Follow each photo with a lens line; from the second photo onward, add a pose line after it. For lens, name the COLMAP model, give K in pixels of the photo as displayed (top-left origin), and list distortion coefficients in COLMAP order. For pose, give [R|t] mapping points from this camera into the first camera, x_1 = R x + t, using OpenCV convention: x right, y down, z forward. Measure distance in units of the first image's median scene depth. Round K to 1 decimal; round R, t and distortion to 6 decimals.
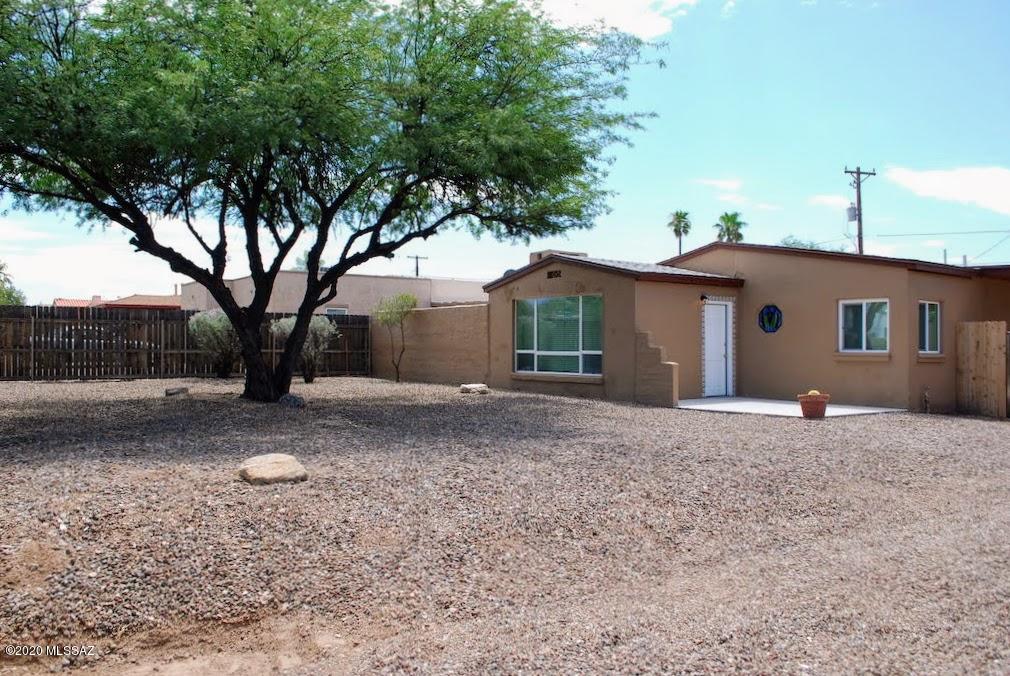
lens RADIAL K [[816.5, 0, 505.0], [0, 816.5, 338.0], [0, 0, 1]] dist [-0.081420, 0.005663]
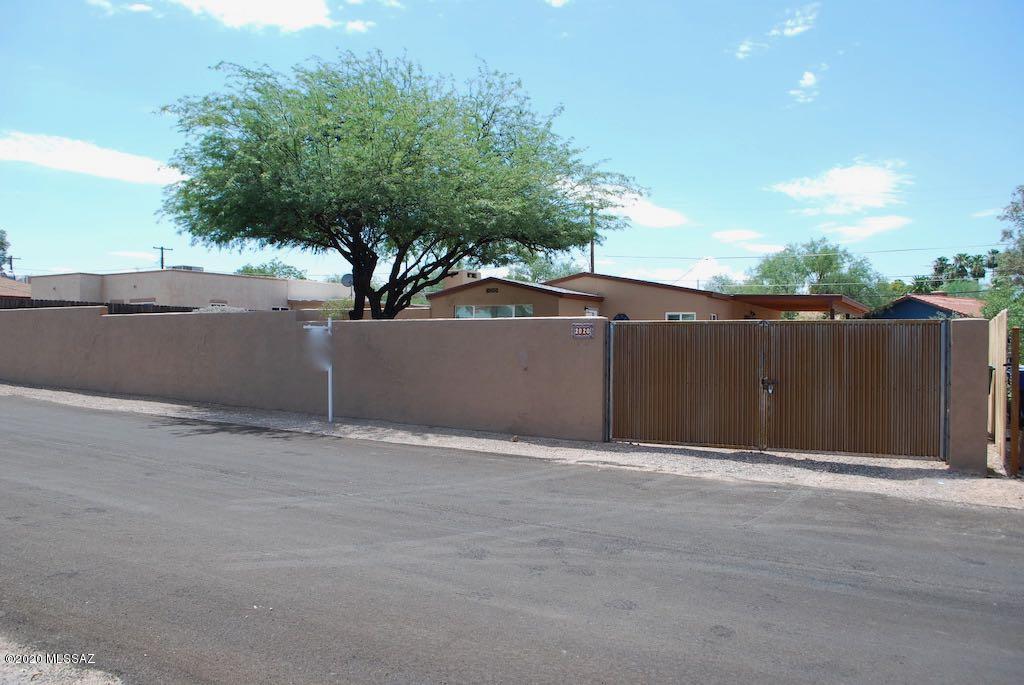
lens RADIAL K [[821.5, 0, 518.4], [0, 821.5, 340.4], [0, 0, 1]] dist [-0.077399, 0.013777]
pose [[0.908809, 0.003933, 0.417195, -0.588435], [-0.009506, 0.999891, 0.011282, -0.003817], [-0.417105, -0.014219, 0.908747, -0.445151]]
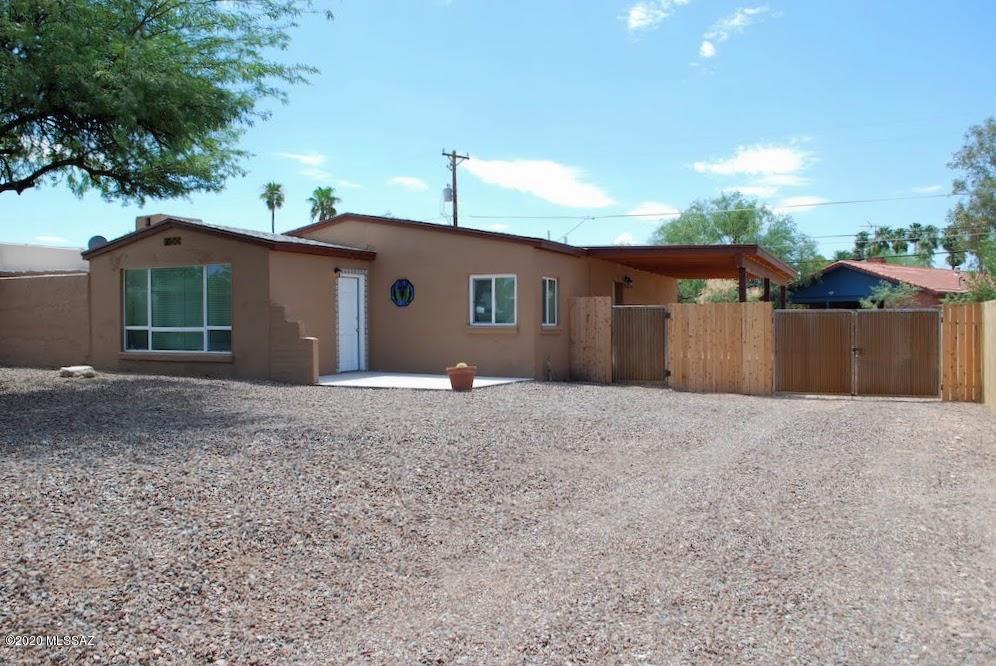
lens RADIAL K [[817.3, 0, 498.0], [0, 817.3, 333.0], [0, 0, 1]] dist [-0.080286, 0.007539]
pose [[0.880548, -0.013157, 0.473774, -0.050723], [0.001546, 0.999689, 0.024890, 0.001276], [-0.473954, -0.021184, 0.880295, 0.057892]]
